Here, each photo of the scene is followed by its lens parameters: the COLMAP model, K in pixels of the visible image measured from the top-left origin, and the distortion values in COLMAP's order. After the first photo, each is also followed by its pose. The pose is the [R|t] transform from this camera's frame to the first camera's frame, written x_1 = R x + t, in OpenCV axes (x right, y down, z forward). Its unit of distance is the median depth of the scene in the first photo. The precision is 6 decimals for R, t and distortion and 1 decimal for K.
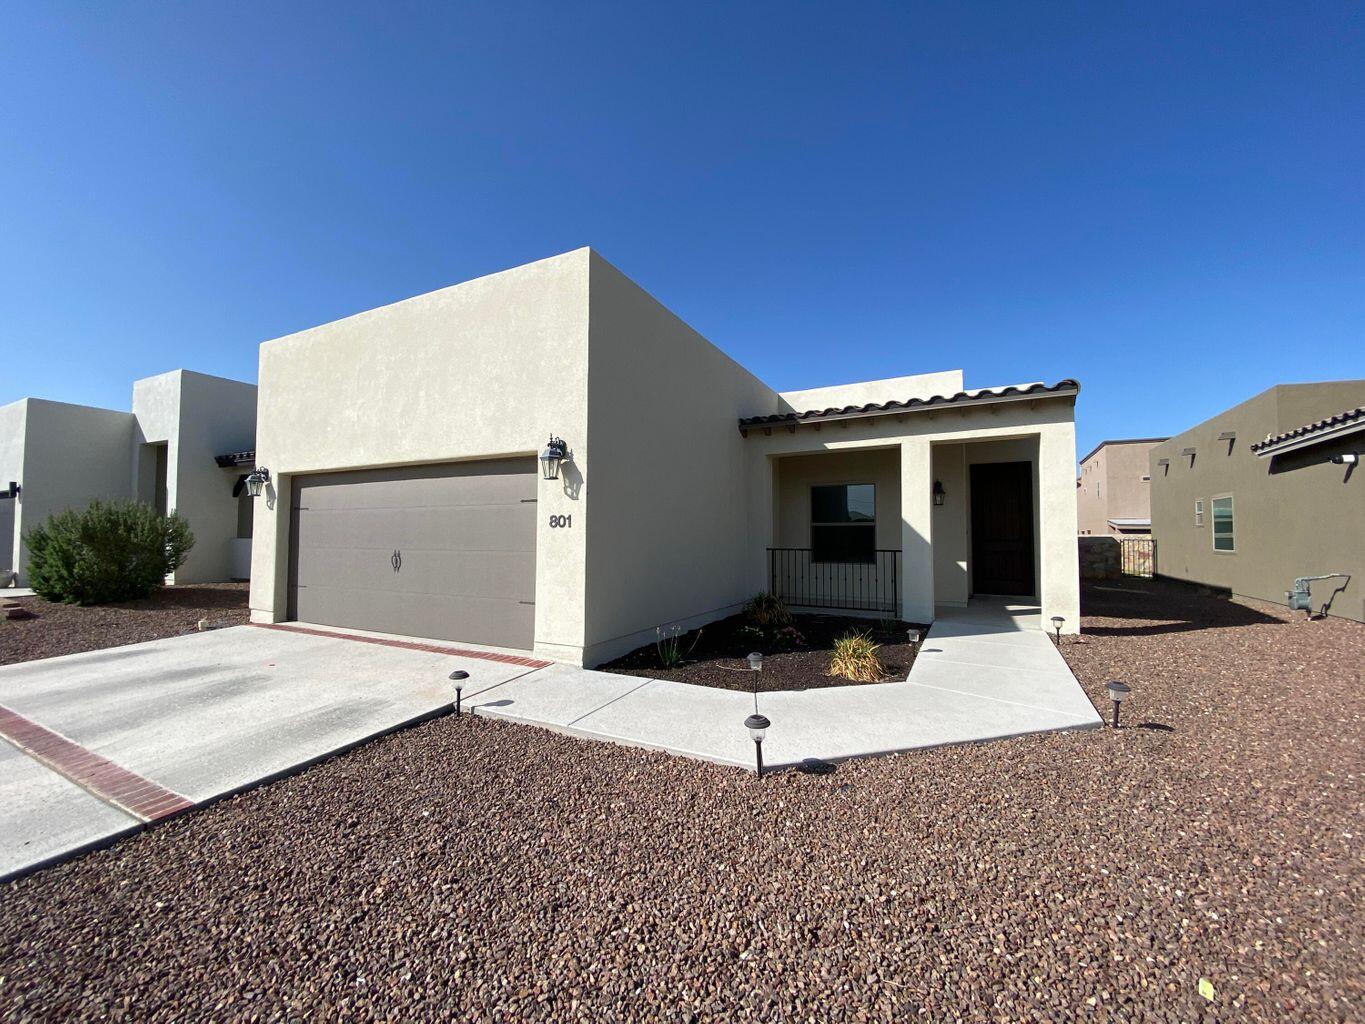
lens RADIAL K [[555.4, 0, 680.8], [0, 555.4, 508.0], [0, 0, 1]] dist [0.005987, -0.013015]
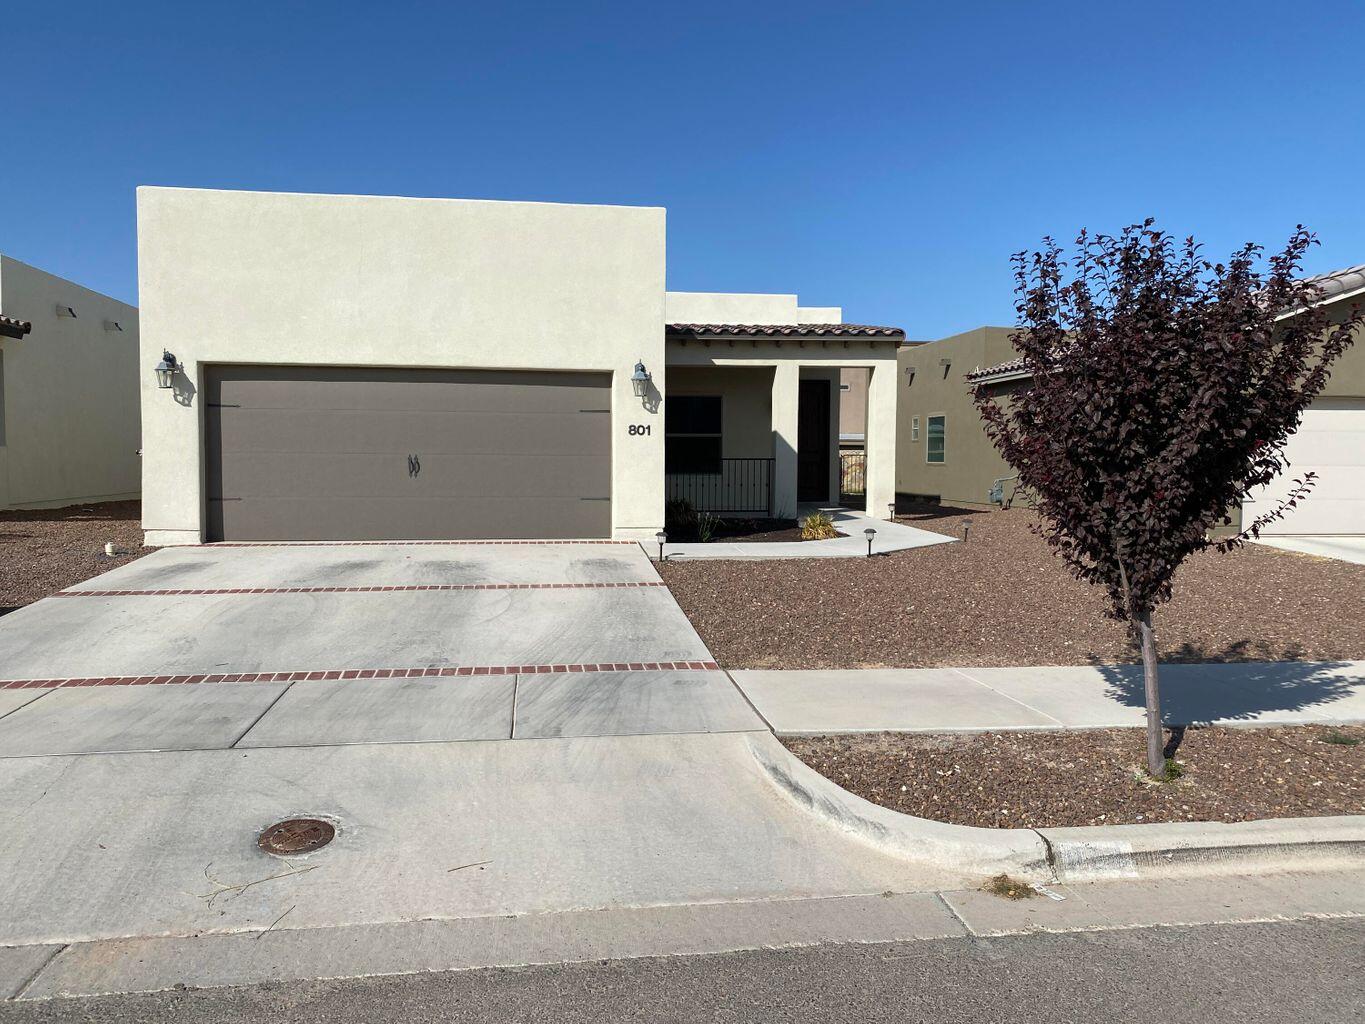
lens RADIAL K [[1035.2, 0, 681.6], [0, 1035.2, 515.5], [0, 0, 1]] dist [0.015901, 0.001104]
pose [[0.814905, -0.029363, 0.578850, -1.146651], [-0.033795, 0.994610, 0.098029, -0.012433], [-0.578609, -0.099446, 0.809520, -0.732780]]
